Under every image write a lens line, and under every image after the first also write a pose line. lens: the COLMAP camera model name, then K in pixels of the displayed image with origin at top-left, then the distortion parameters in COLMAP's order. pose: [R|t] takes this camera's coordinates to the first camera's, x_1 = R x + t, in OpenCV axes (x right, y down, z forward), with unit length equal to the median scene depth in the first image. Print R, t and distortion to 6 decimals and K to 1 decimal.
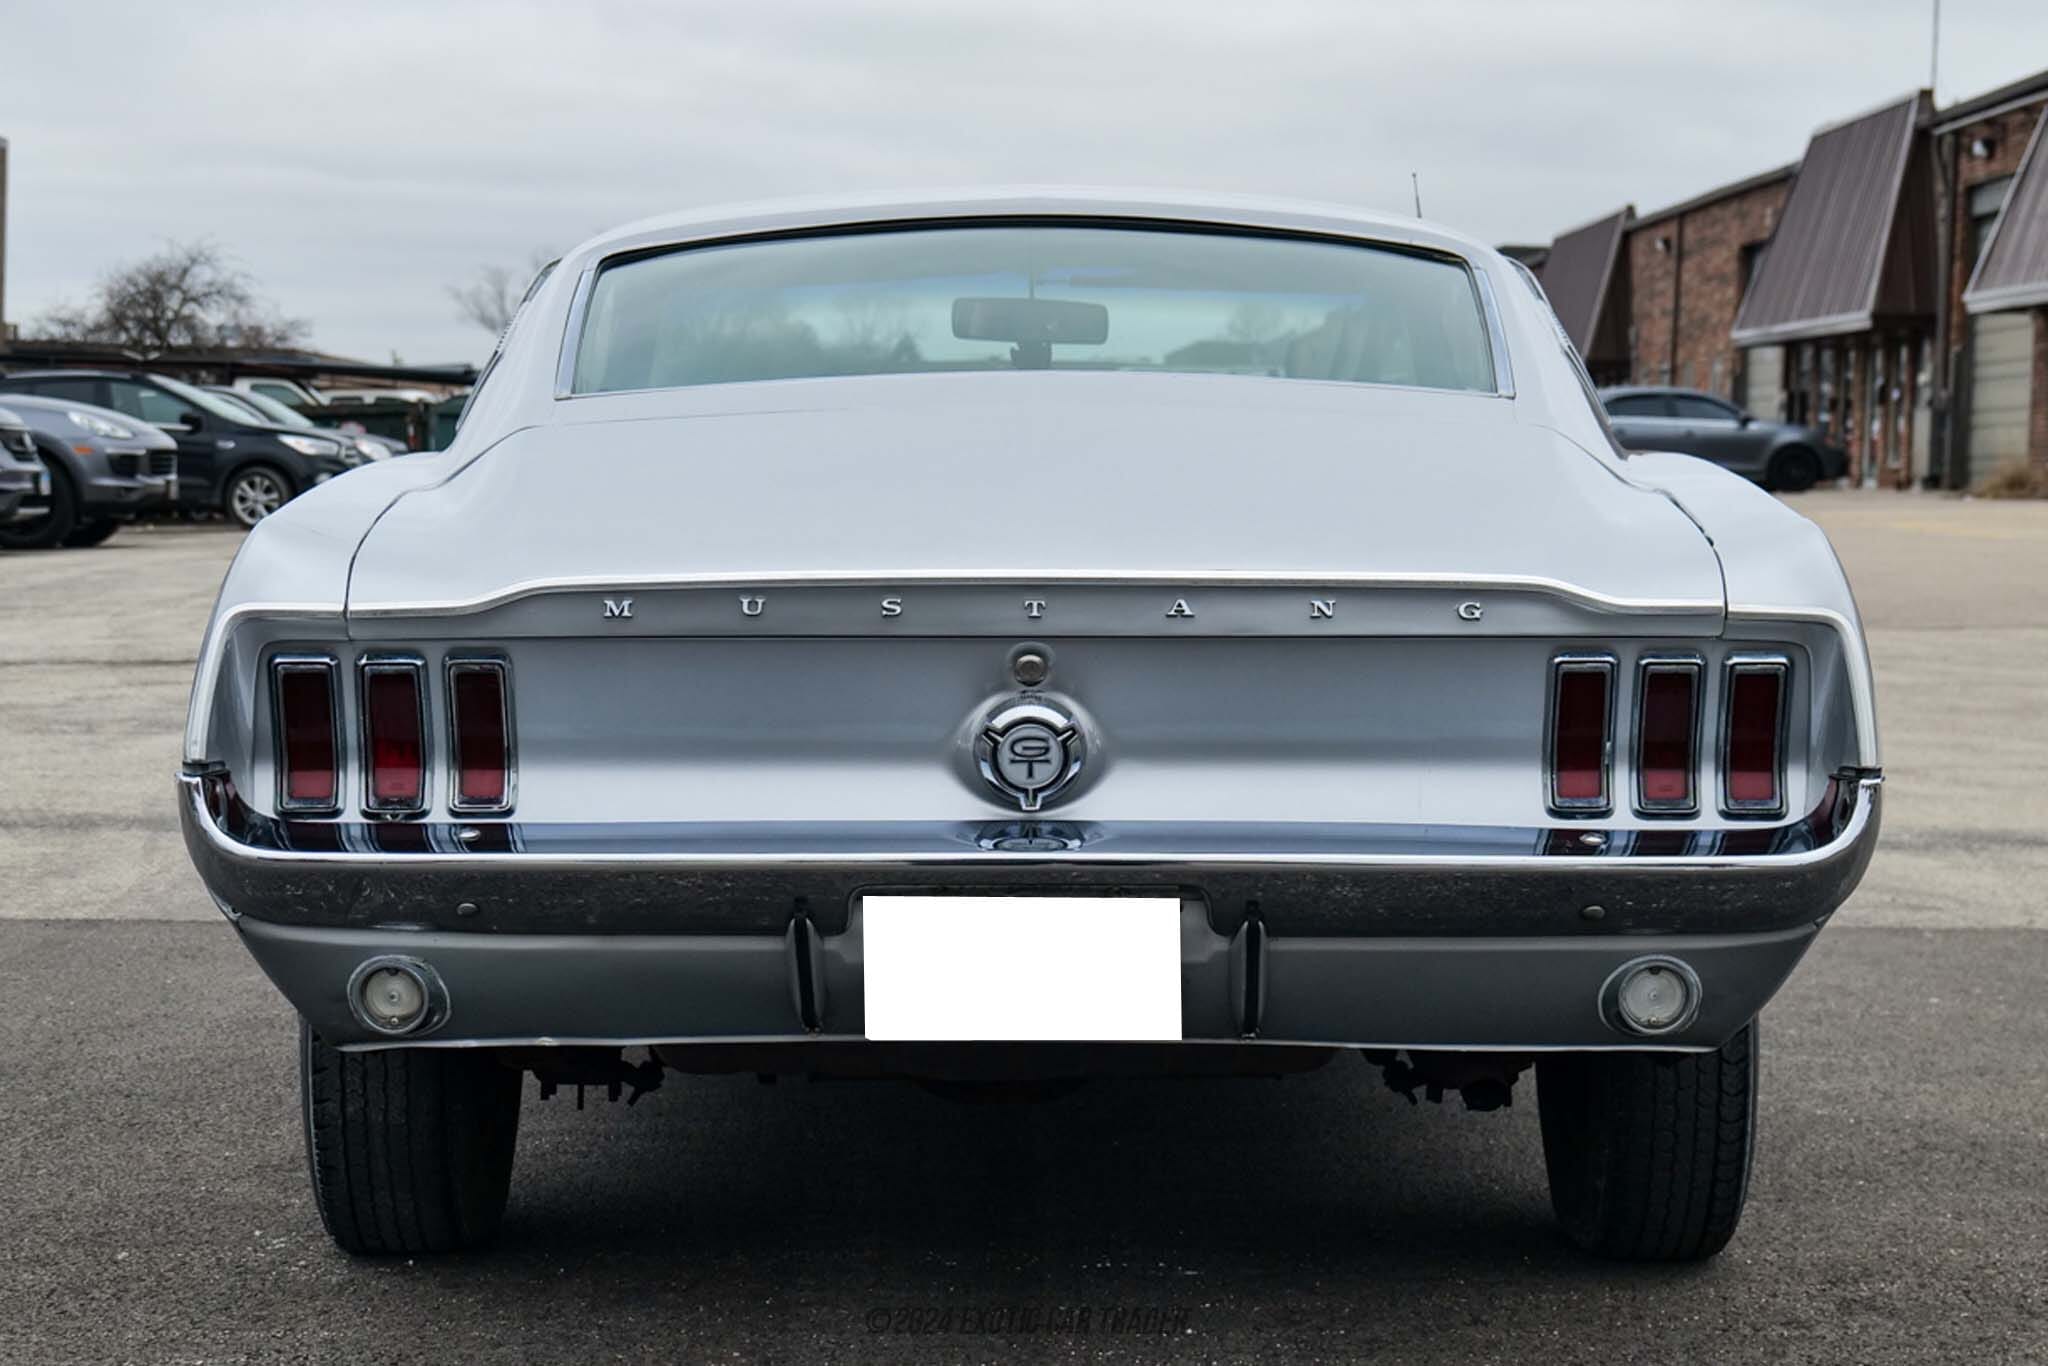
lens RADIAL K [[2327.9, 0, 1022.4], [0, 2327.9, 673.4], [0, 0, 1]] dist [0.245042, 0.000000]
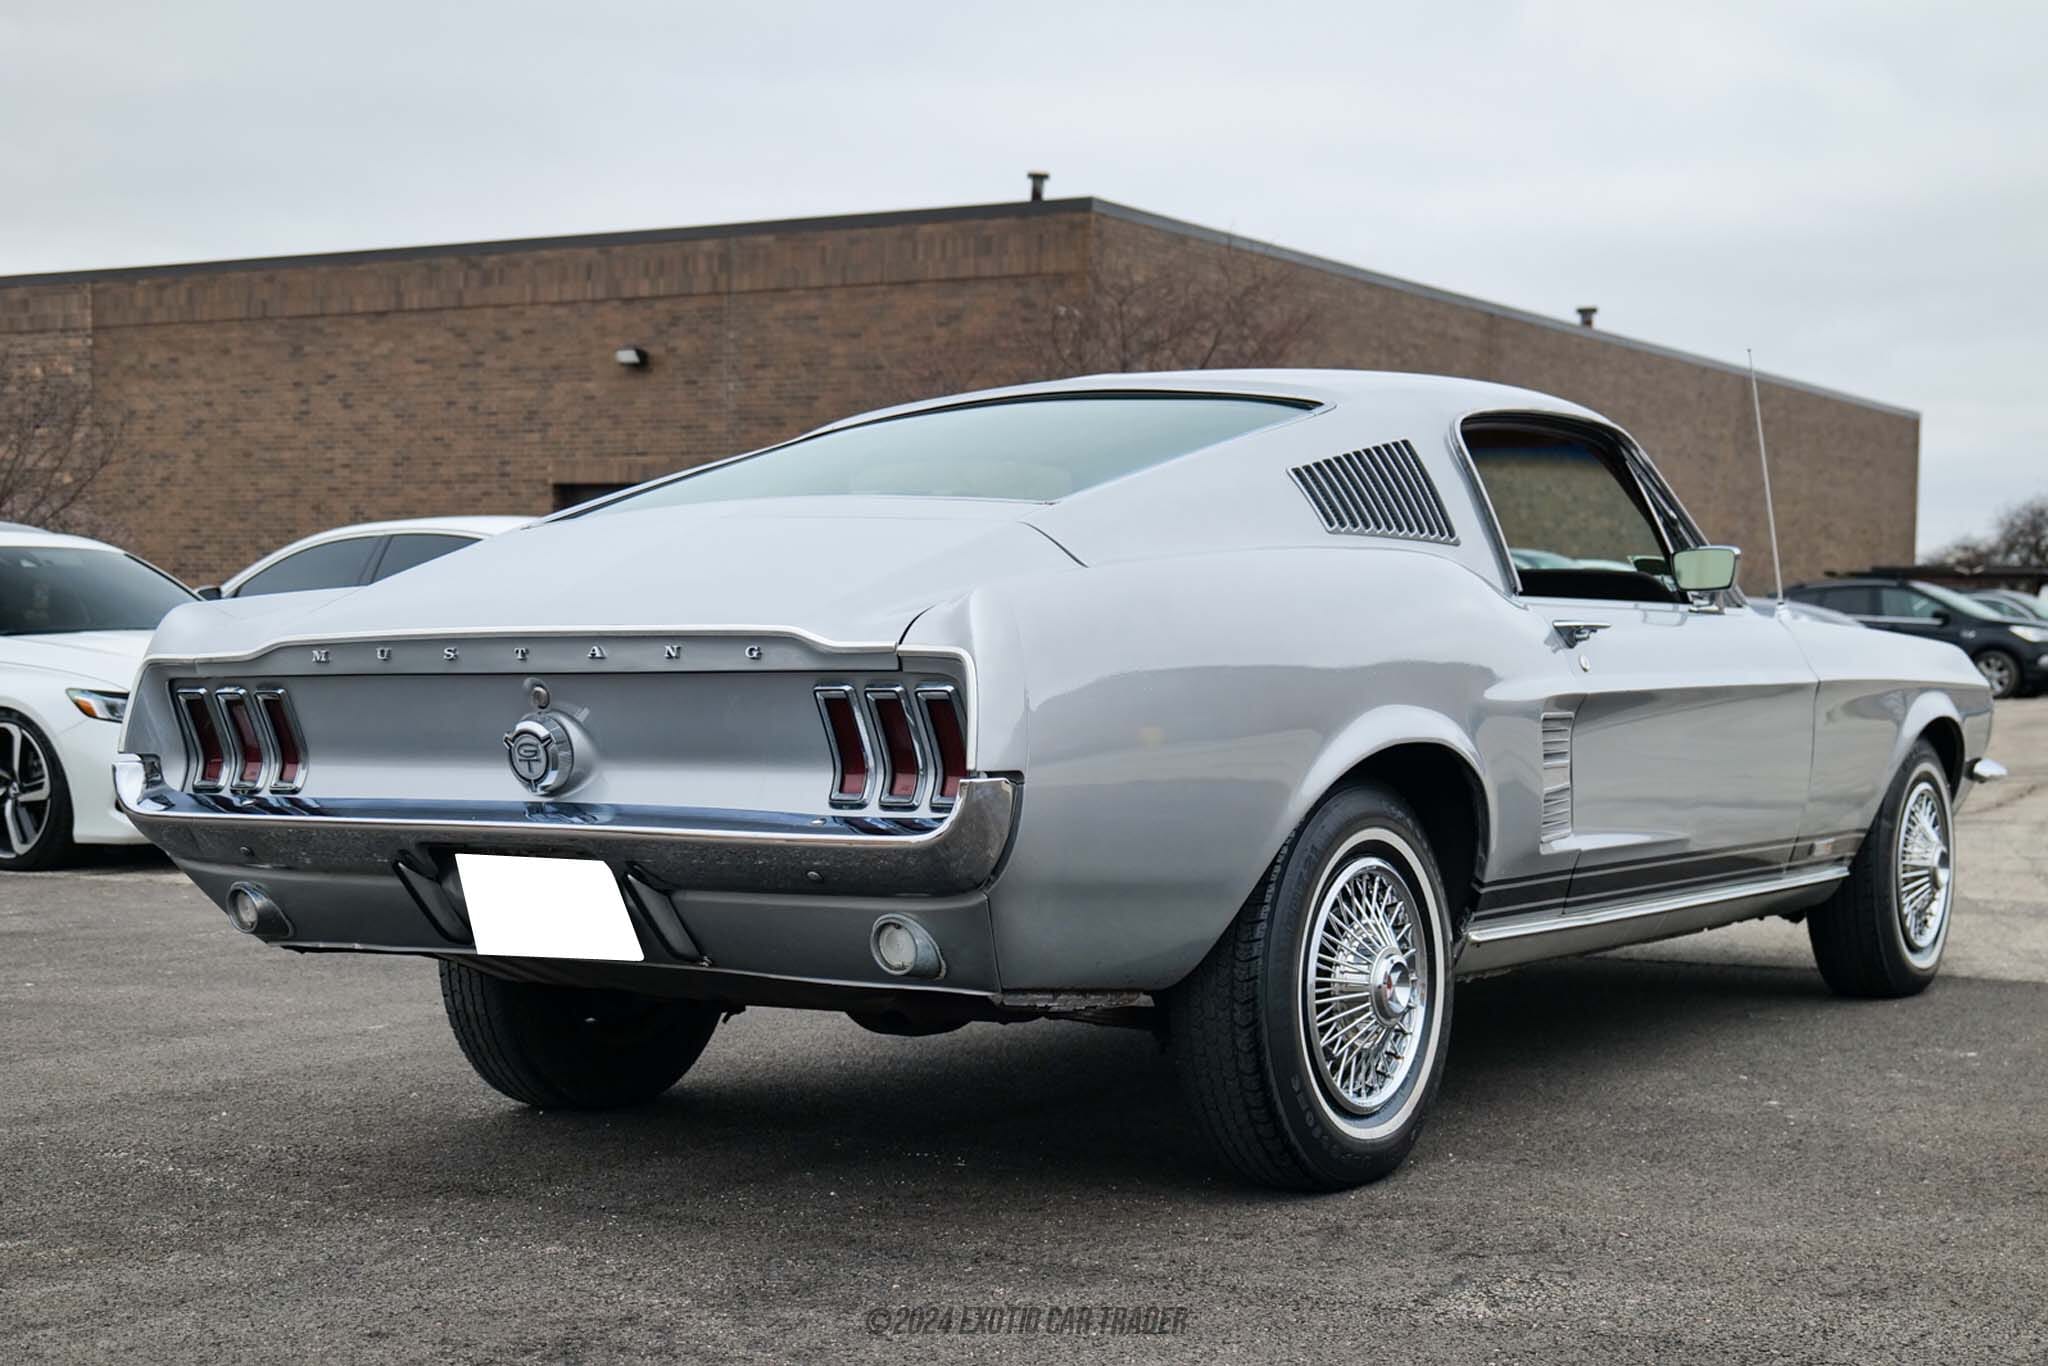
lens RADIAL K [[2310.1, 0, 1029.5], [0, 2310.1, 695.5], [0, 0, 1]] dist [0.029415, 0.000000]
pose [[0.858262, -0.001310, -0.513211, 0.980242], [-0.001218, 0.999989, -0.004591, 0.004122], [0.513211, 0.004565, 0.858250, -0.055668]]
